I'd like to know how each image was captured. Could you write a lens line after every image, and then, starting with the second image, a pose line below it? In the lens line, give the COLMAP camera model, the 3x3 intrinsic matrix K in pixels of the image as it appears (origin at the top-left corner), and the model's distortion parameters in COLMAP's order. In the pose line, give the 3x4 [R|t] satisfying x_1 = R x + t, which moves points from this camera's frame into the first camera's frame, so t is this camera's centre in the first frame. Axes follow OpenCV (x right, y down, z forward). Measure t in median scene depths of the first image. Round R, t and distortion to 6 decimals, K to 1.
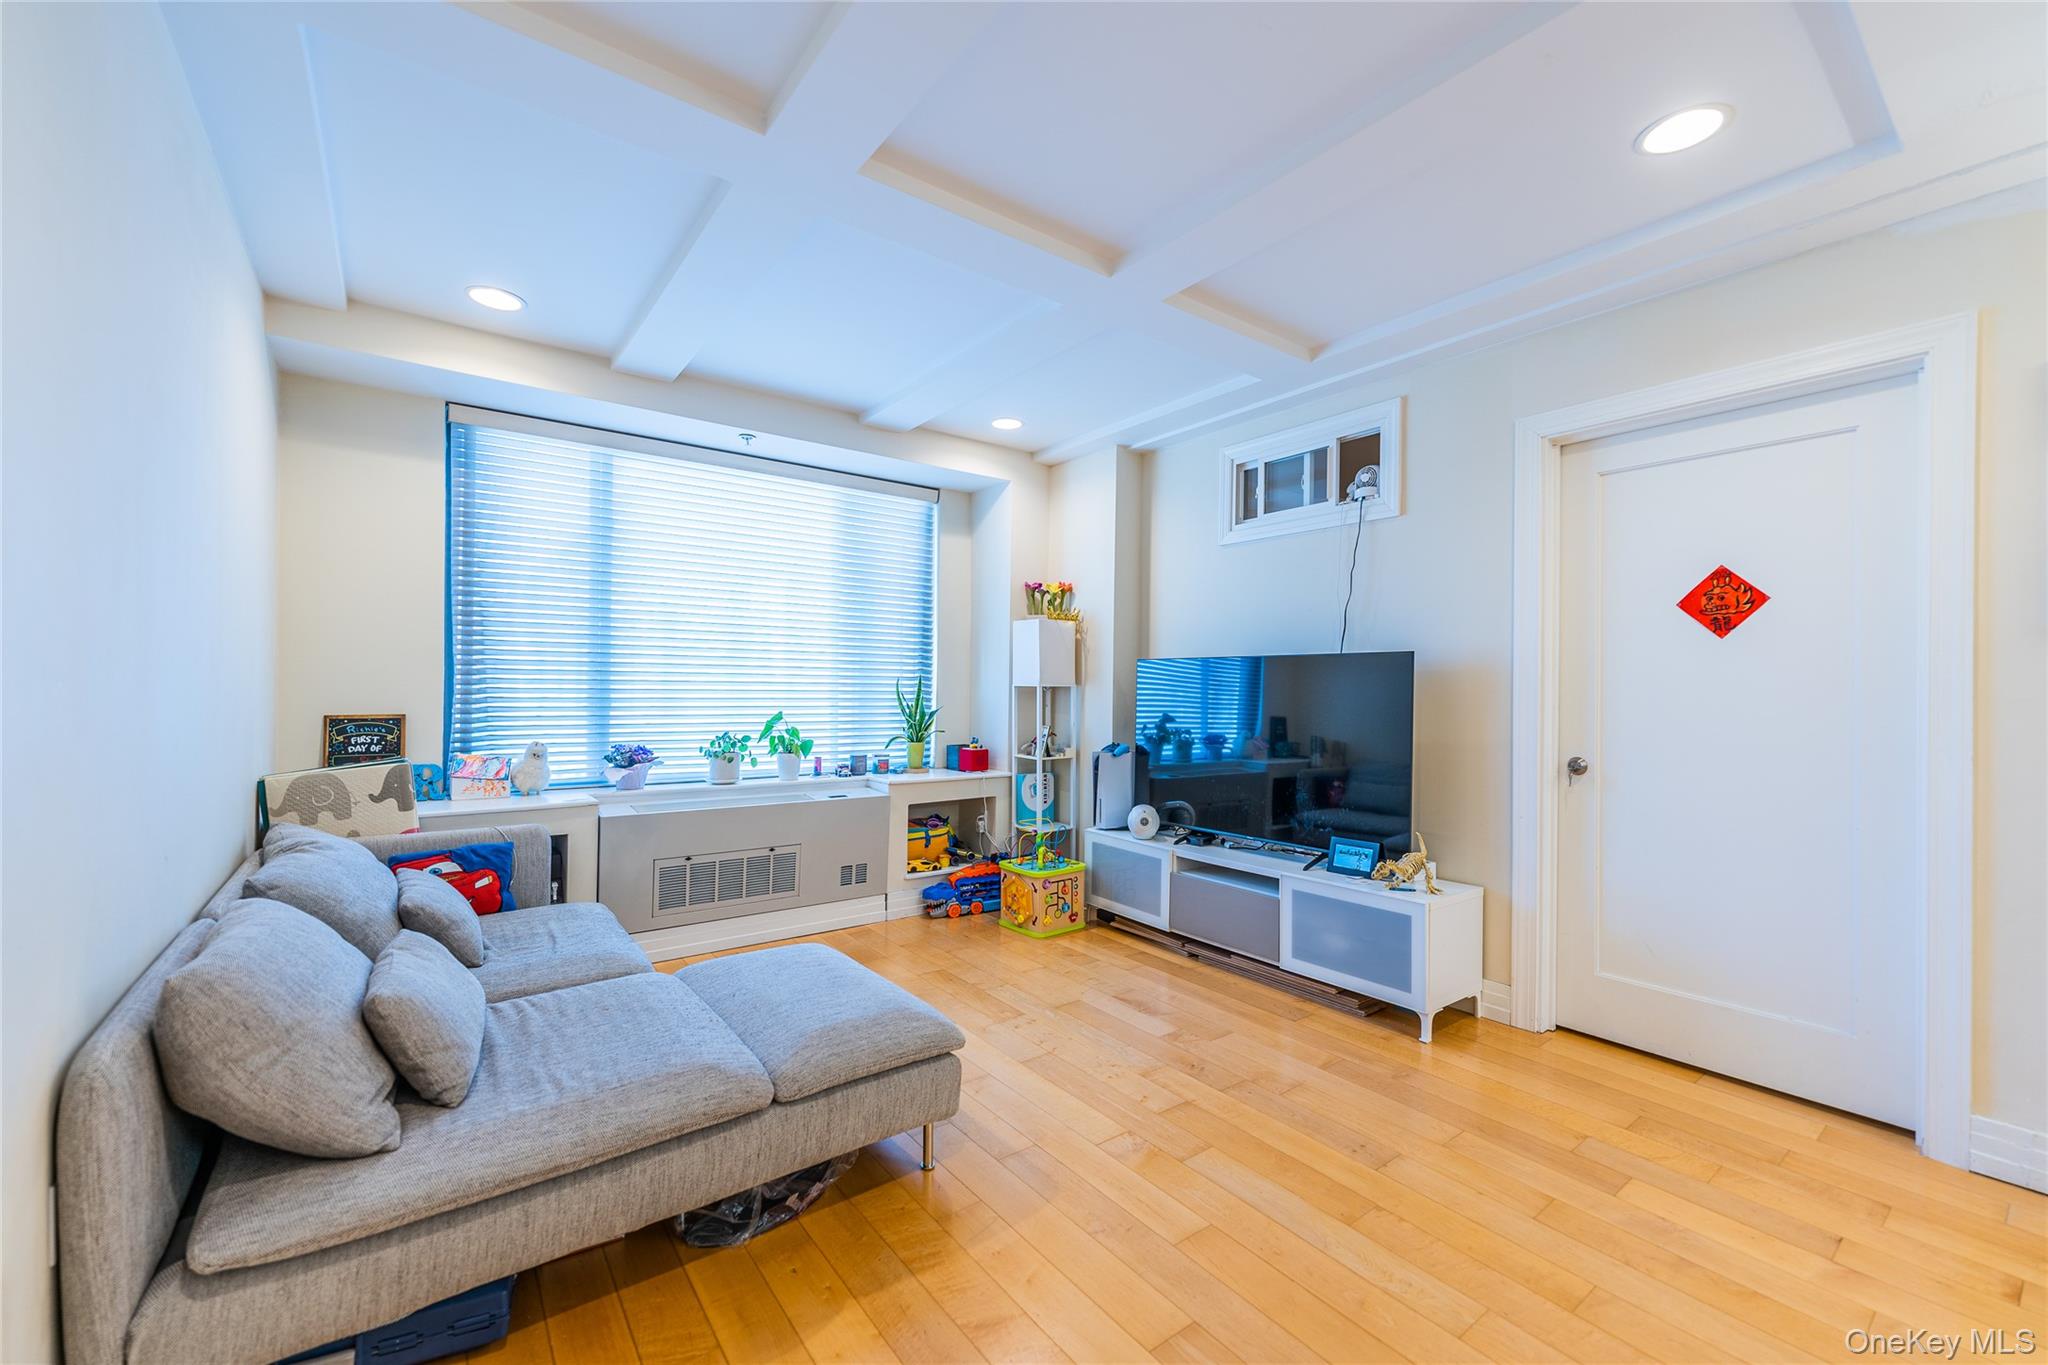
lens RADIAL K [[827.7, 0, 1016.9], [0, 827.7, 685.9], [0, 0, 1]] dist [0.006321, -0.001198]
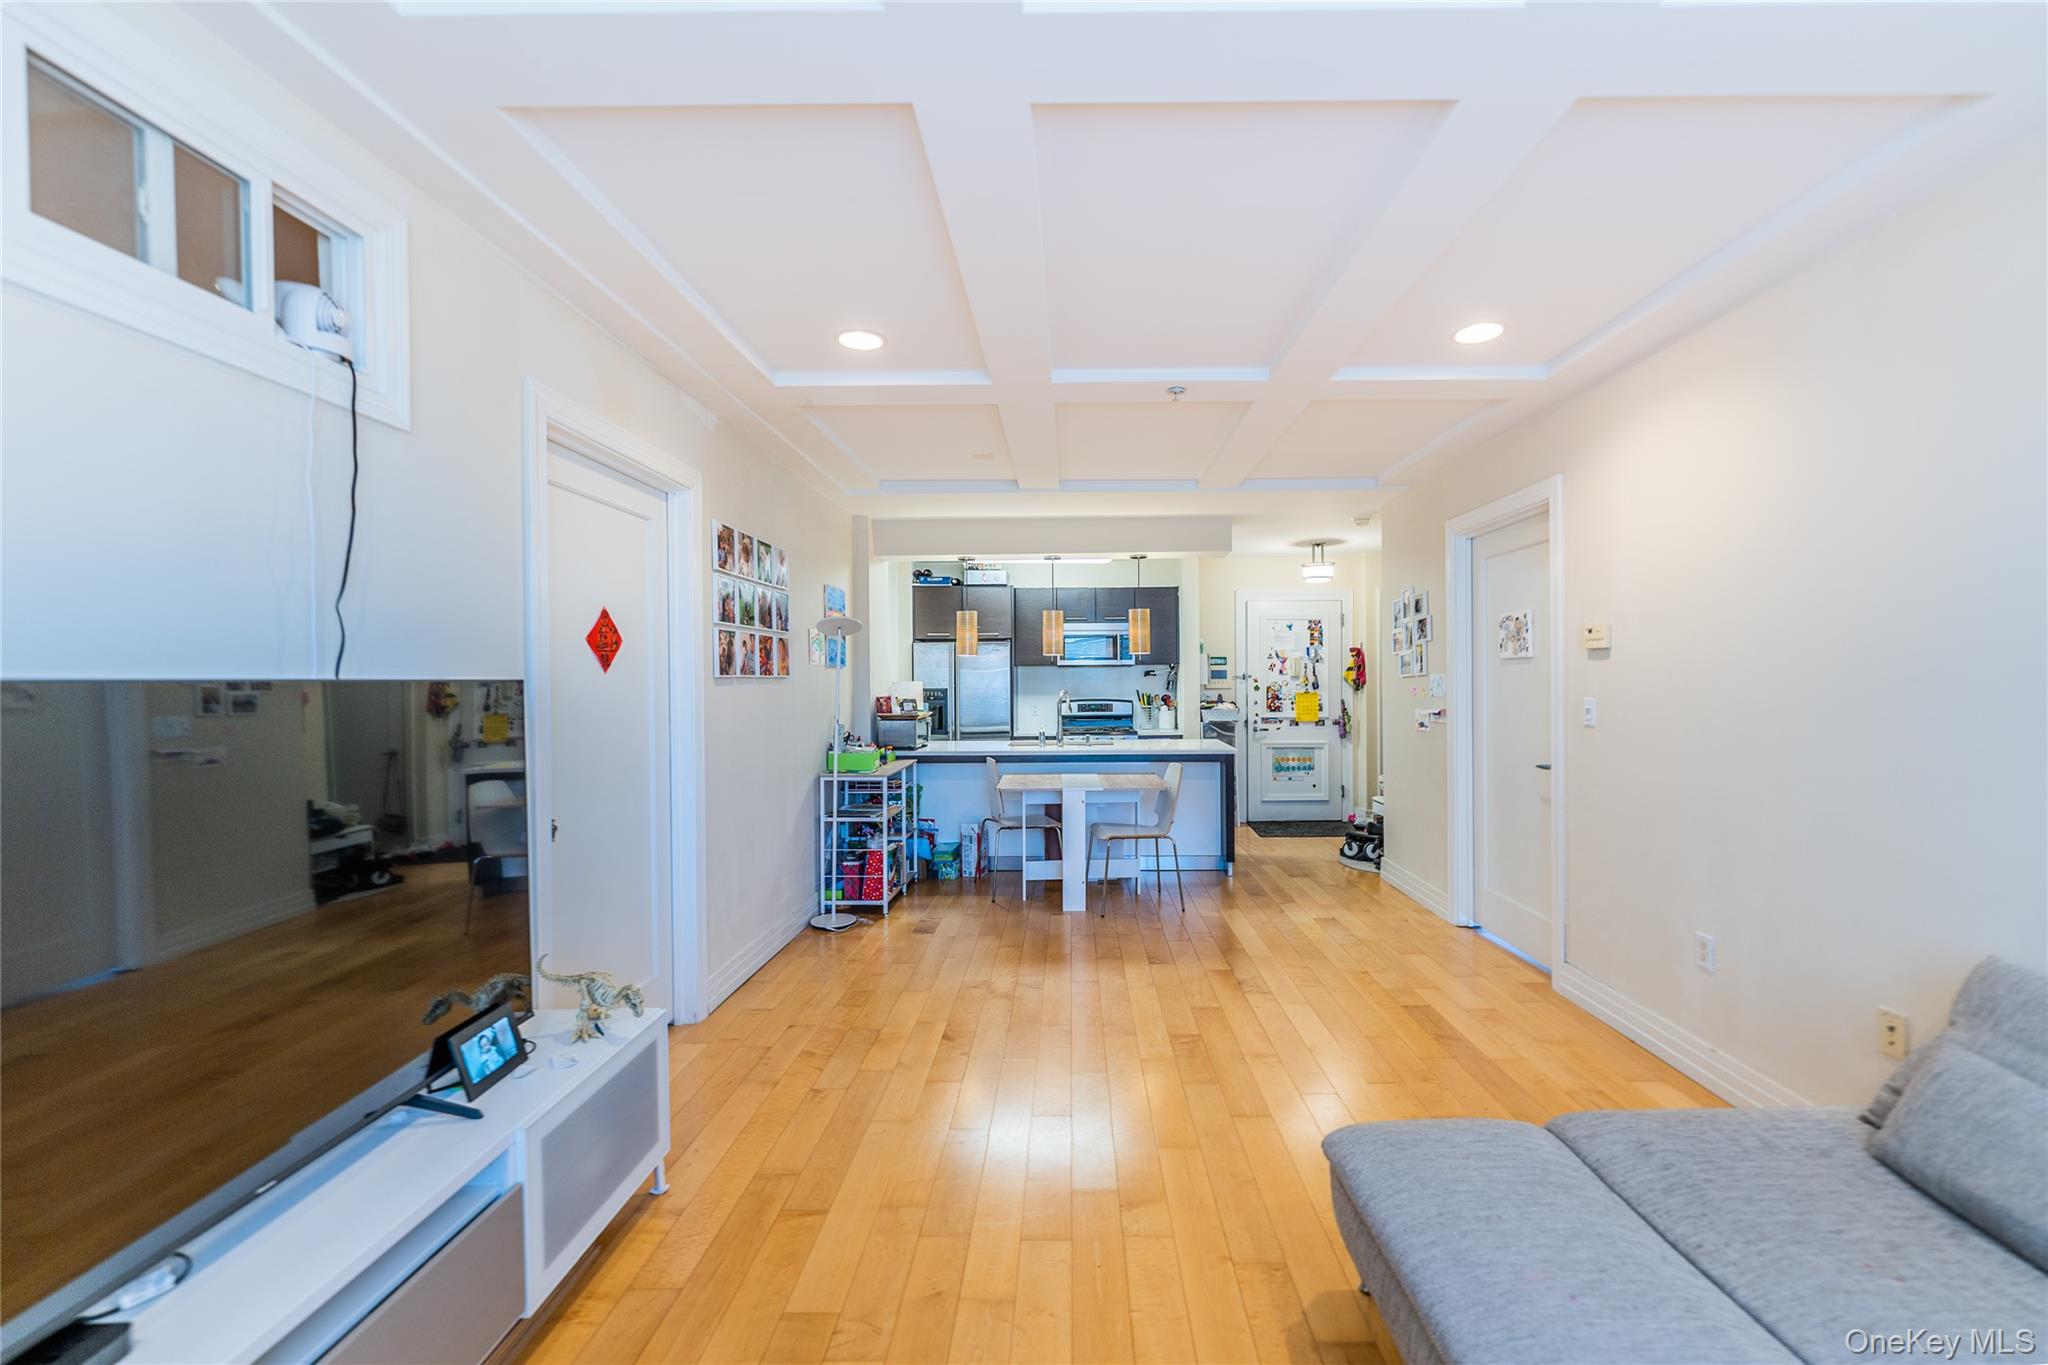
lens RADIAL K [[827.7, 0, 1061.0], [0, 827.7, 684.0], [0, 0, 1]] dist [0.006321, -0.001198]
pose [[-0.798587, -0.006025, 0.601849, -0.210695], [-0.001935, 0.999970, 0.007443, -0.038482], [-0.601876, 0.004779, -0.798575, 1.098563]]
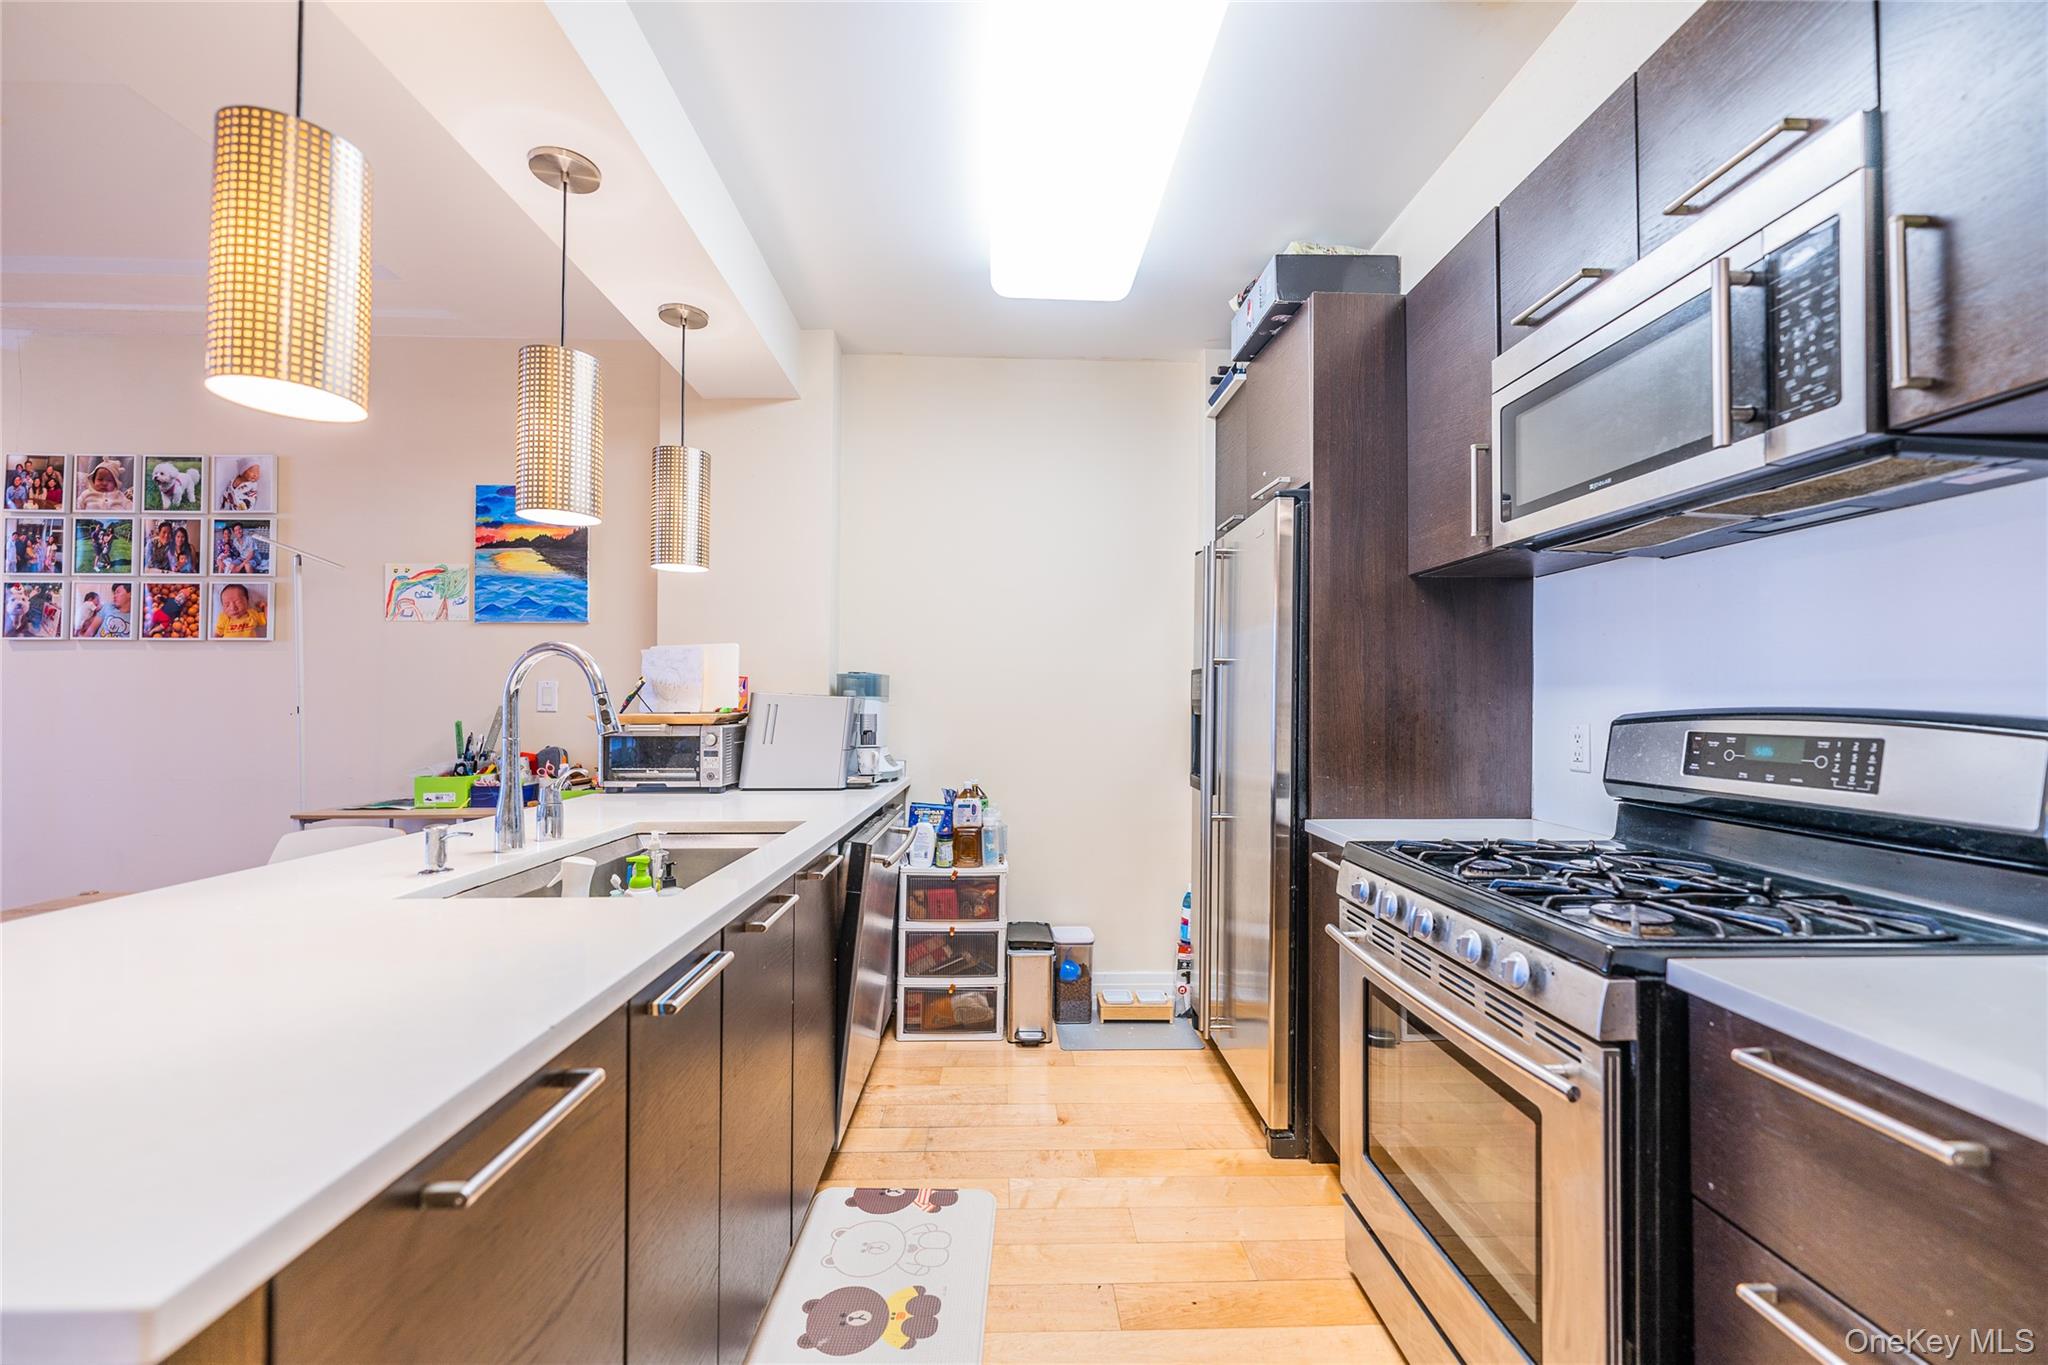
lens RADIAL K [[827.7, 0, 1035.2], [0, 827.7, 685.3], [0, 0, 1]] dist [0.006321, -0.001198]
pose [[0.558878, 0.008665, 0.829204, 0.587862], [-0.000506, 0.999949, -0.010108, 0.014156], [-0.829249, 0.005229, 0.558854, -0.736234]]
